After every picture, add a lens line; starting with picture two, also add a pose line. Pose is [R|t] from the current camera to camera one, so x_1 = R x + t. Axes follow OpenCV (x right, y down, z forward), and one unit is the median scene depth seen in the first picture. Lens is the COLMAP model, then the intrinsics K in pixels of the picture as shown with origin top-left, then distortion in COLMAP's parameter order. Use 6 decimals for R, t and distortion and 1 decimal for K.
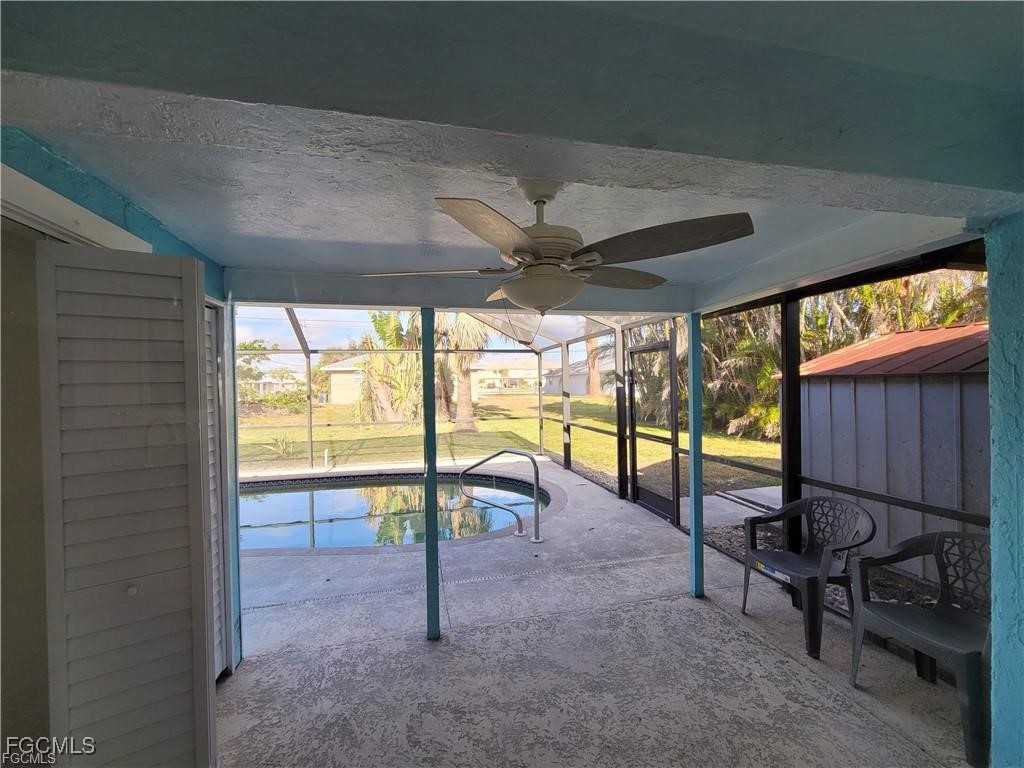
lens RADIAL K [[420.9, 0, 513.0], [0, 420.9, 389.3], [0, 0, 1]] dist [0.000689, 0.000737]
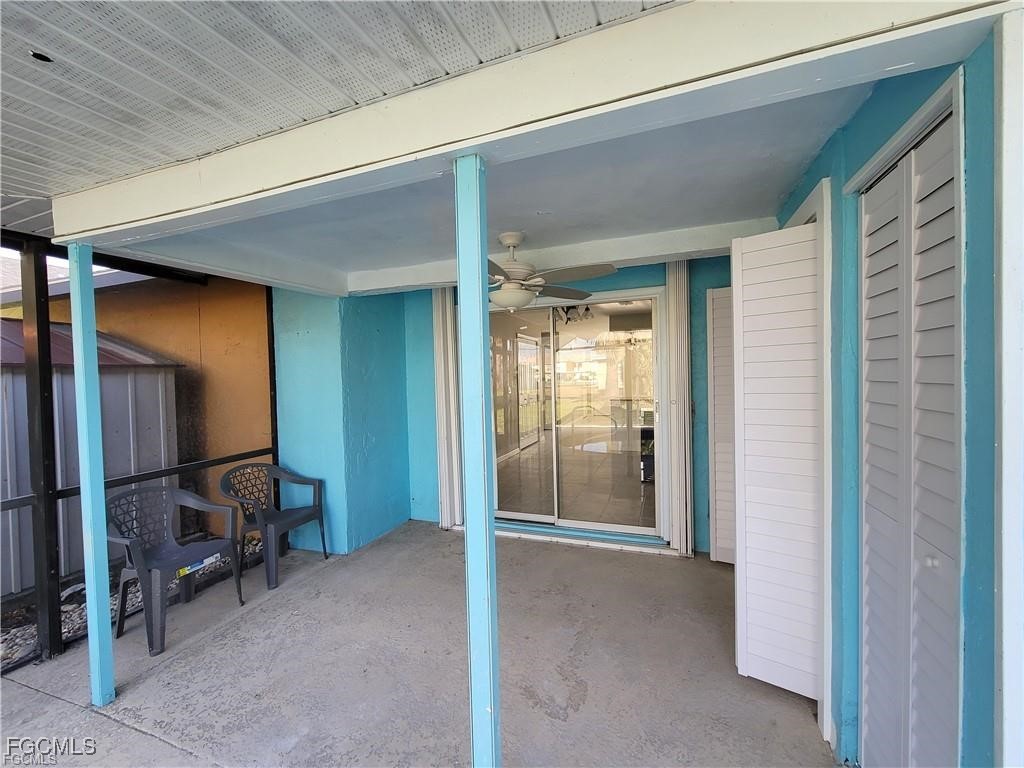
lens RADIAL K [[420.9, 0, 512.2], [0, 420.9, 381.6], [0, 0, 1]] dist [0.000689, 0.000737]
pose [[-0.829900, 0.032564, 0.556961, -0.623524], [0.045410, 0.998926, 0.009258, 0.064249], [-0.556061, 0.032975, -0.830487, 1.729089]]
